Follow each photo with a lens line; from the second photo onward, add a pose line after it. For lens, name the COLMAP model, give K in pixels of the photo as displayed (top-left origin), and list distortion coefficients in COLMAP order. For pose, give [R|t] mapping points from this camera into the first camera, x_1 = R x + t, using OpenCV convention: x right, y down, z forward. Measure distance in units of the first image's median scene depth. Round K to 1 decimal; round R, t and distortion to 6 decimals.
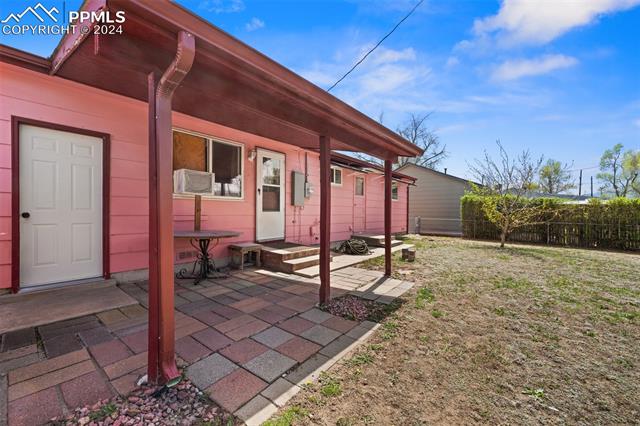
lens RADIAL K [[259.7, 0, 324.2], [0, 259.7, 215.5], [0, 0, 1]] dist [0.004268, 0.000003]
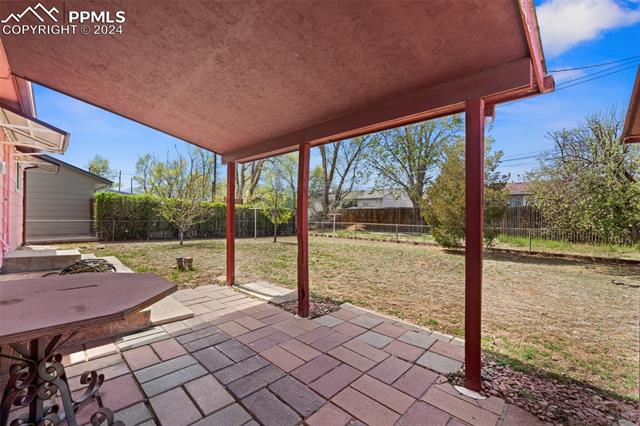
lens RADIAL K [[274.4, 0, 317.9], [0, 274.4, 211.7], [0, 0, 1]] dist [0.002211, 0.000100]
pose [[0.100737, -0.002132, 0.994911, -2.866224], [0.001826, 0.999996, 0.001958, -0.124285], [-0.994911, 0.001620, 0.100741, 2.397033]]
